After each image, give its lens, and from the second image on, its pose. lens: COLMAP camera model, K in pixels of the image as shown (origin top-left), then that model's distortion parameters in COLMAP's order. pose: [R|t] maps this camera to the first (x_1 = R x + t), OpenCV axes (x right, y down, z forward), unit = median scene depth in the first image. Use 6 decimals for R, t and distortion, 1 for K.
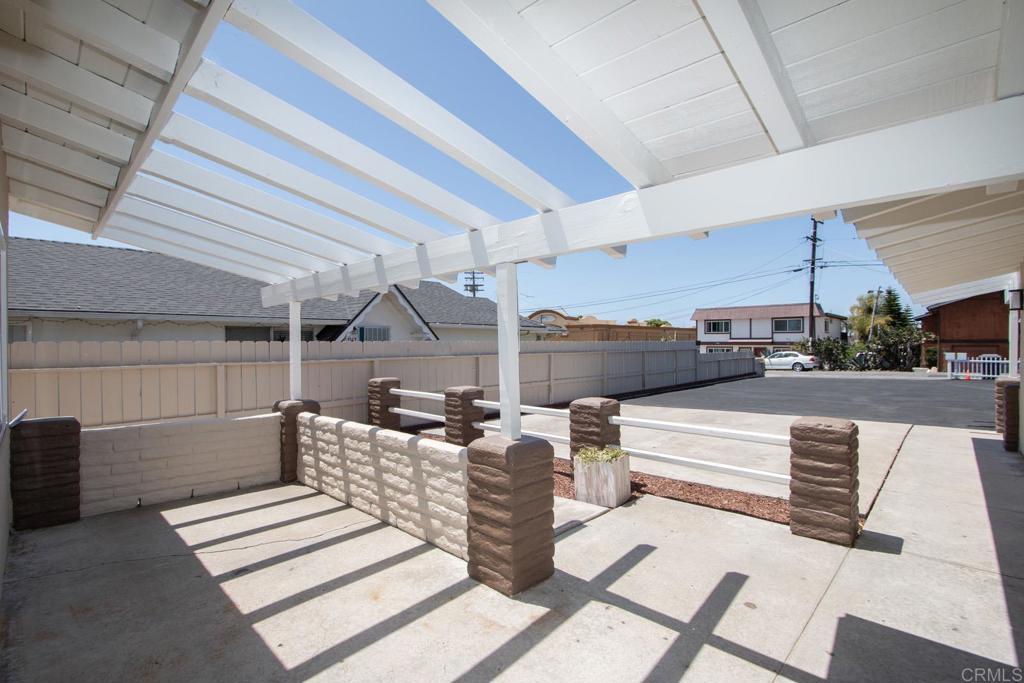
lens RADIAL K [[469.5, 0, 510.5], [0, 469.5, 348.9], [0, 0, 1]] dist [-0.014241, 0.000649]
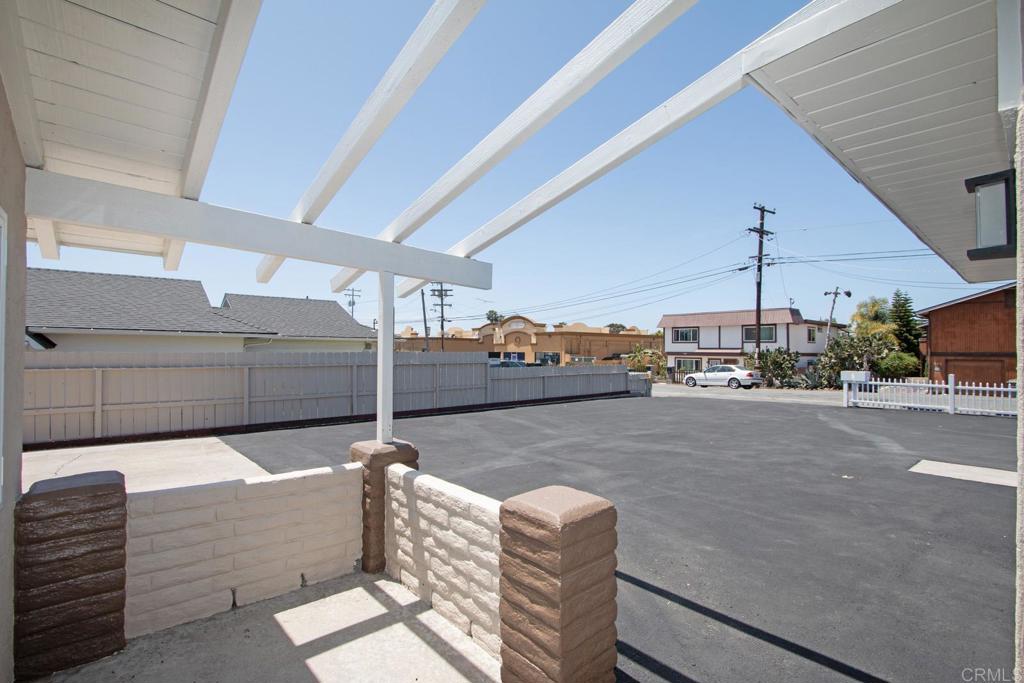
lens RADIAL K [[469.5, 0, 510.5], [0, 469.5, 347.4], [0, 0, 1]] dist [-0.014241, 0.000649]
pose [[0.995151, 0.009020, -0.097944, 0.297964], [-0.010841, 0.999778, -0.018071, -0.006637], [0.097759, 0.019045, 0.995028, 0.125991]]
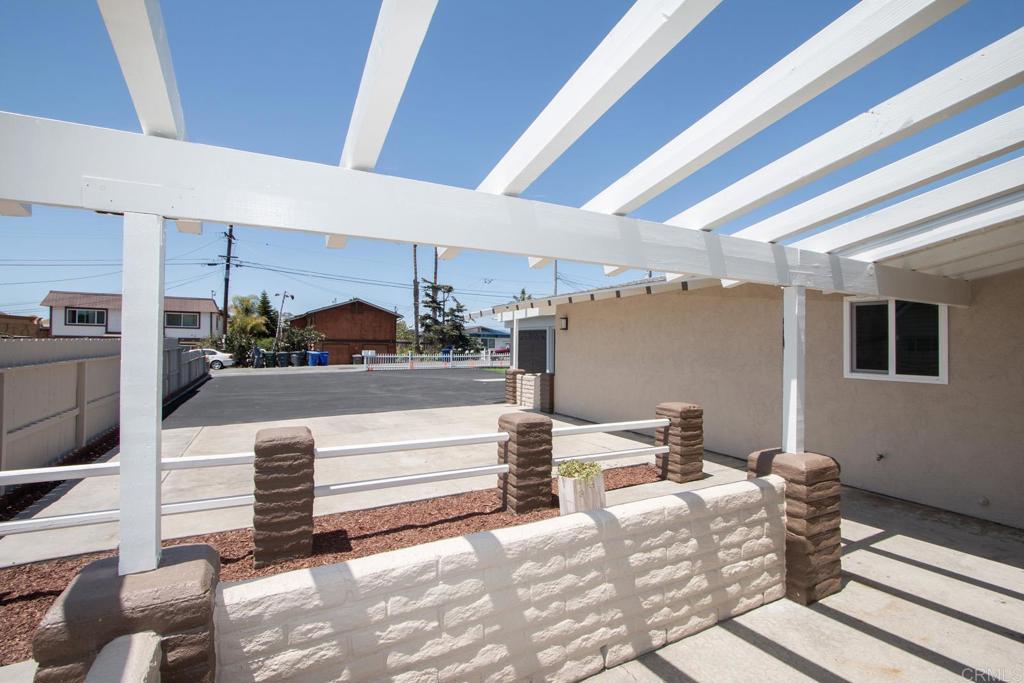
lens RADIAL K [[469.5, 0, 511.9], [0, 469.5, 335.9], [0, 0, 1]] dist [-0.014241, 0.000649]
pose [[0.311476, 0.021870, 0.950002, -0.111608], [-0.005773, 0.999760, -0.021123, -0.004280], [-0.950237, 0.001095, 0.311527, 0.119093]]
